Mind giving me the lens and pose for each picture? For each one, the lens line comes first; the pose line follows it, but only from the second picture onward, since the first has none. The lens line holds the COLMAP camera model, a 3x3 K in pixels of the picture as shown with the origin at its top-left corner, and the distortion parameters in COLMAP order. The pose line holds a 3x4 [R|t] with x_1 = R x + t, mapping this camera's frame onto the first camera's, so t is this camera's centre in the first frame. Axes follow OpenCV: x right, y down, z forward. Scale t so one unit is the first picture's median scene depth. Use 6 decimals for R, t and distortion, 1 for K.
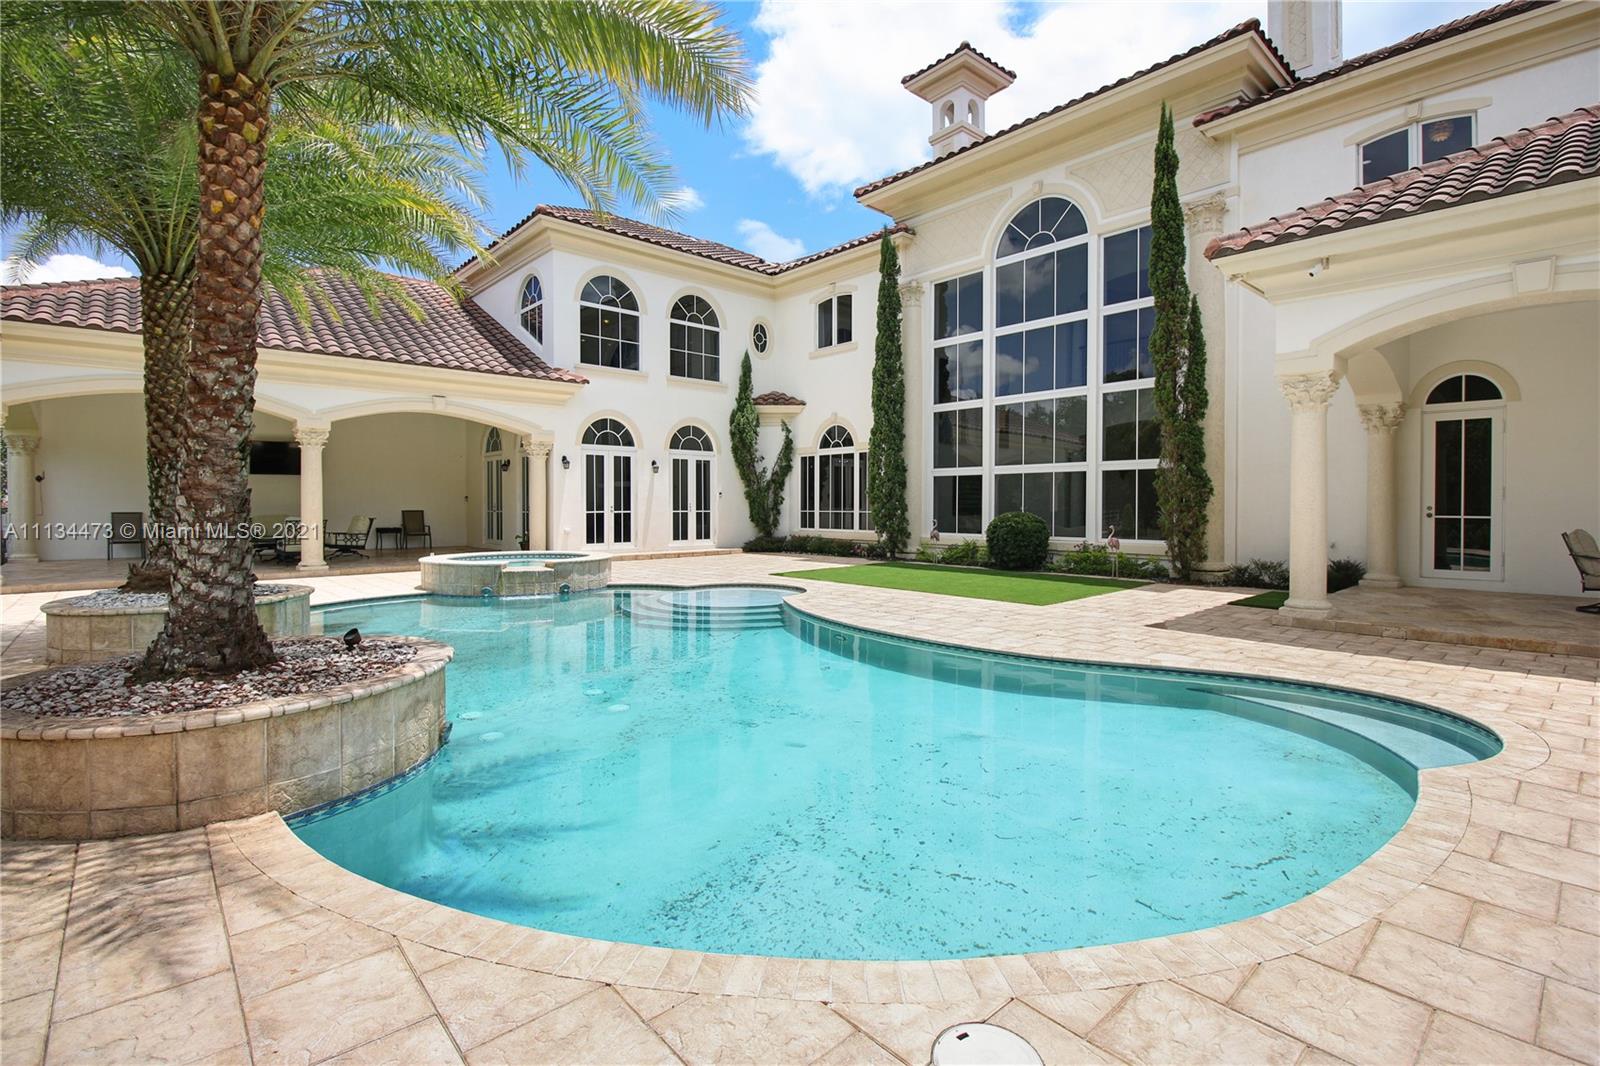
lens RADIAL K [[742.0, 0, 828.3], [0, 742.0, 511.1], [0, 0, 1]] dist [-0.006494, -0.002058]
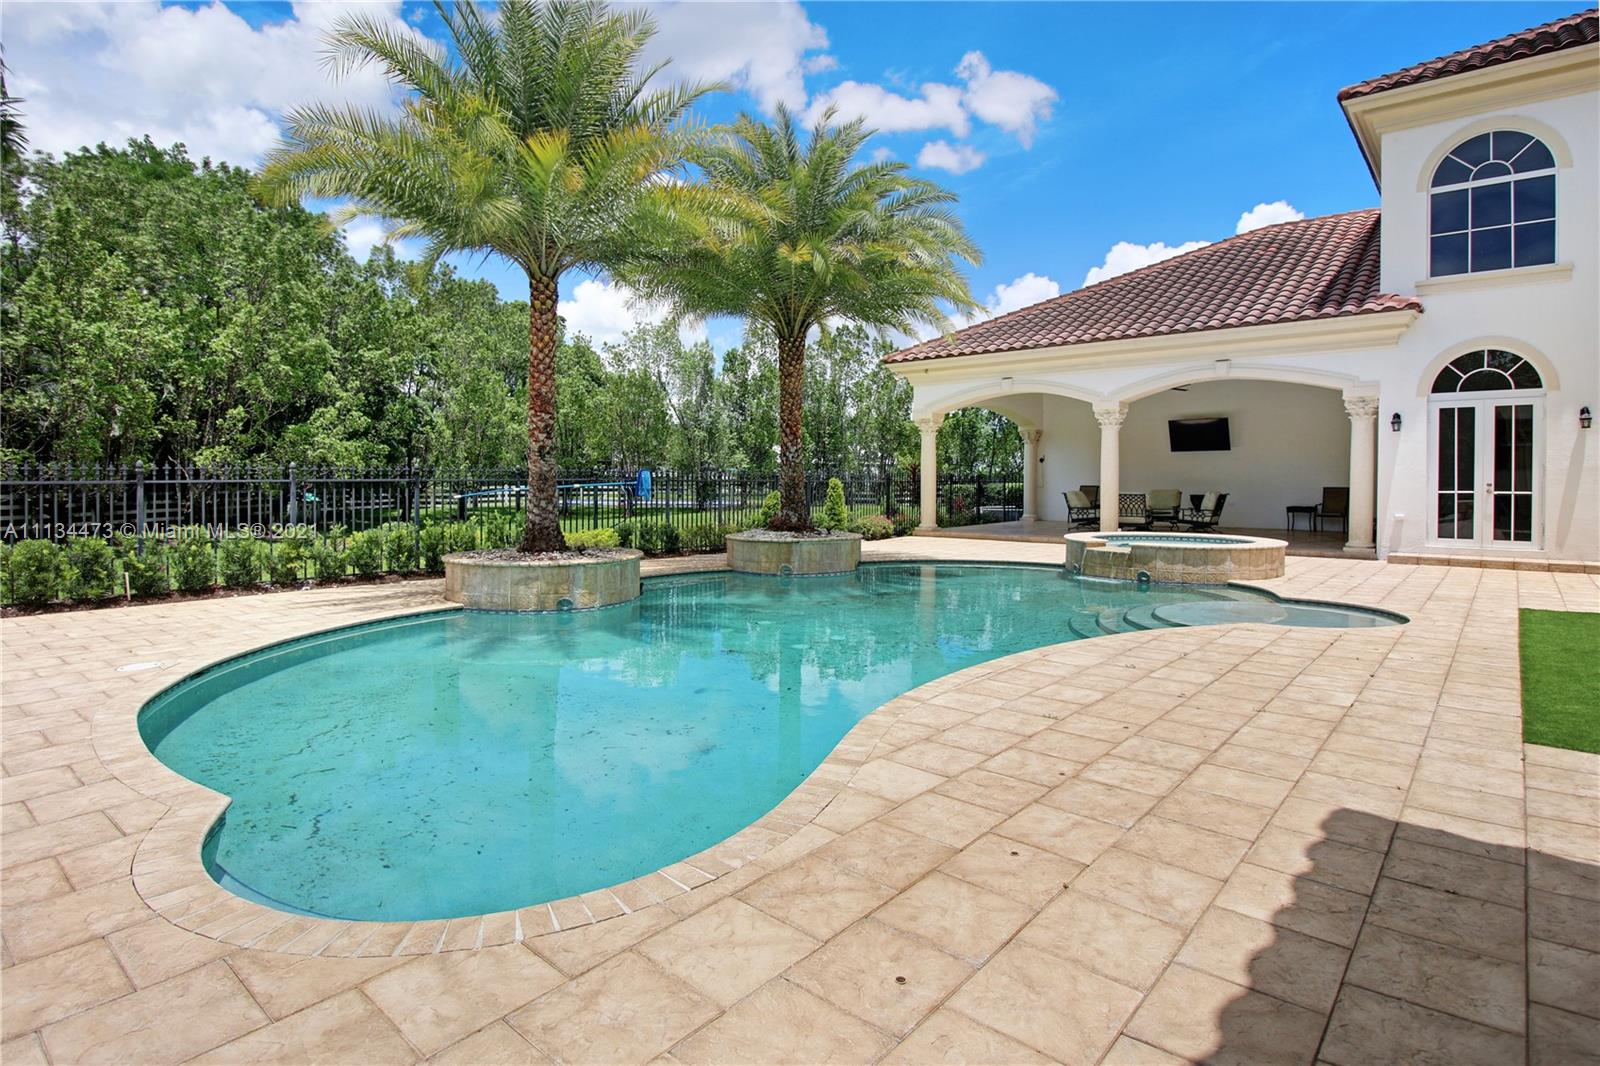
lens RADIAL K [[844.2, 0, 796.0], [0, 844.2, 489.9], [0, 0, 1]] dist [-0.016550, -0.001303]
pose [[0.100111, 0.014774, -0.994867, 0.403541], [-0.012639, 0.999828, 0.013576, -0.003593], [0.994896, 0.011215, 0.100281, 0.346683]]
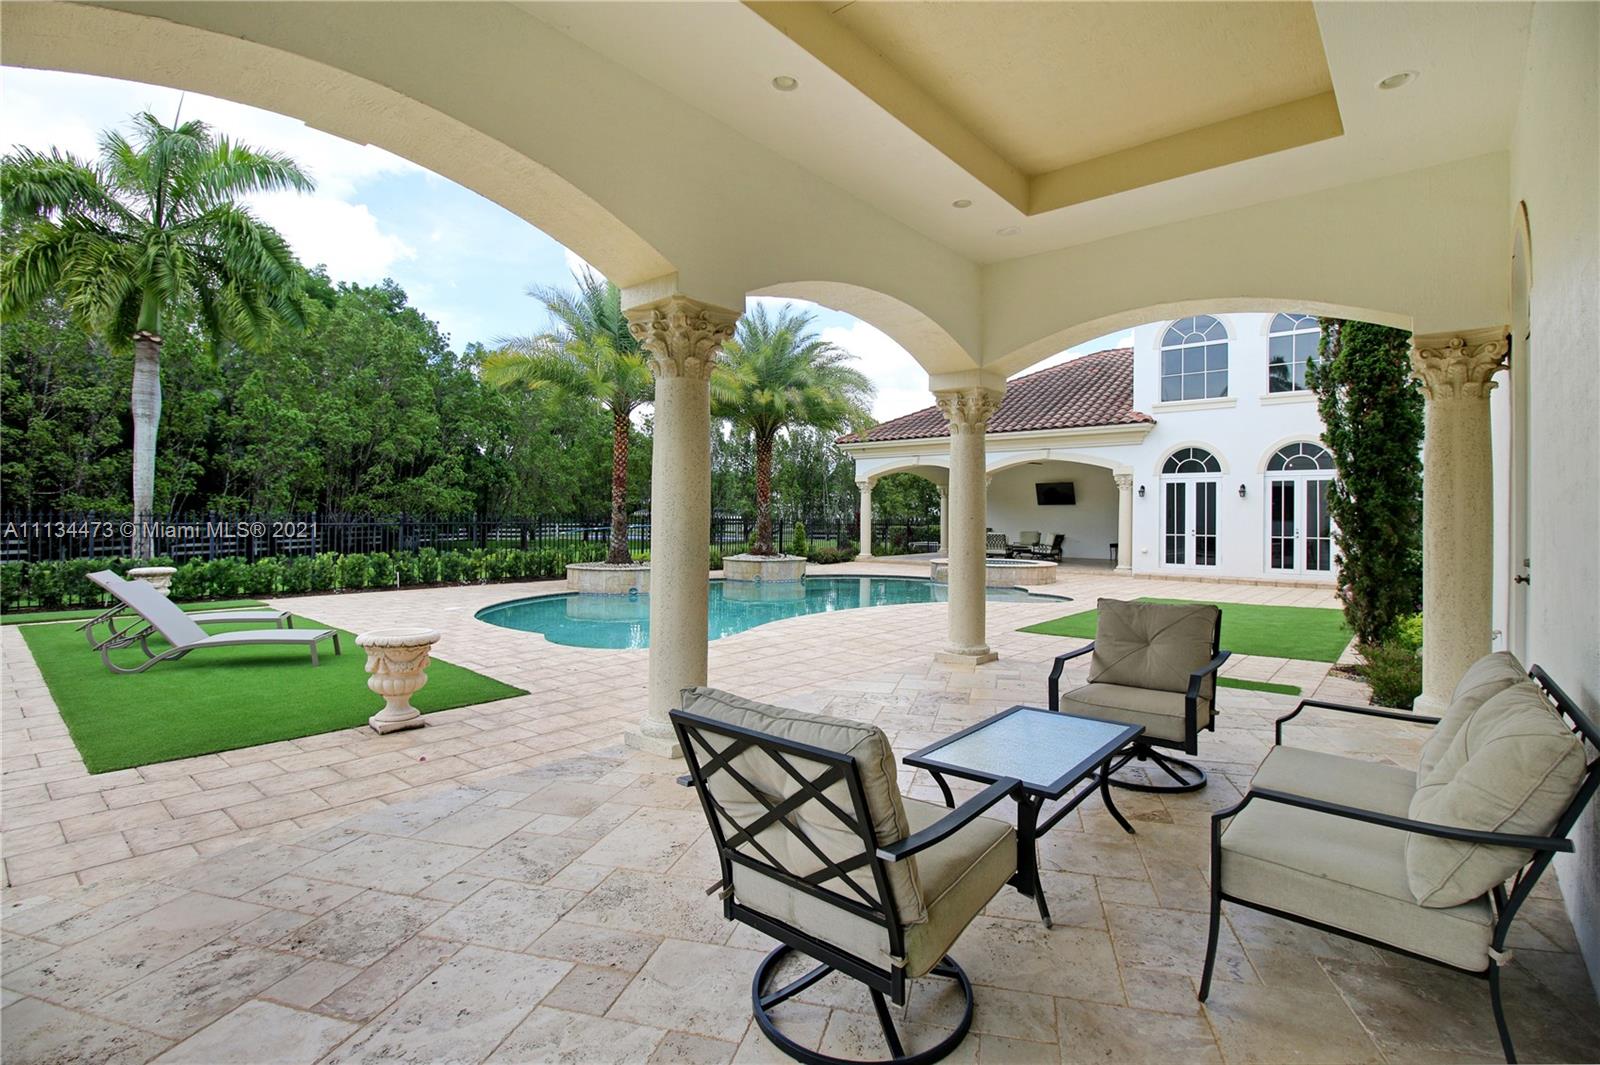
lens RADIAL K [[742.0, 0, 808.0], [0, 742.0, 519.4], [0, 0, 1]] dist [-0.006494, -0.002058]
pose [[0.112411, 0.005522, -0.993646, 0.751694], [-0.021669, 0.999760, 0.003105, -0.013924], [0.993425, 0.021182, 0.112504, 0.359889]]
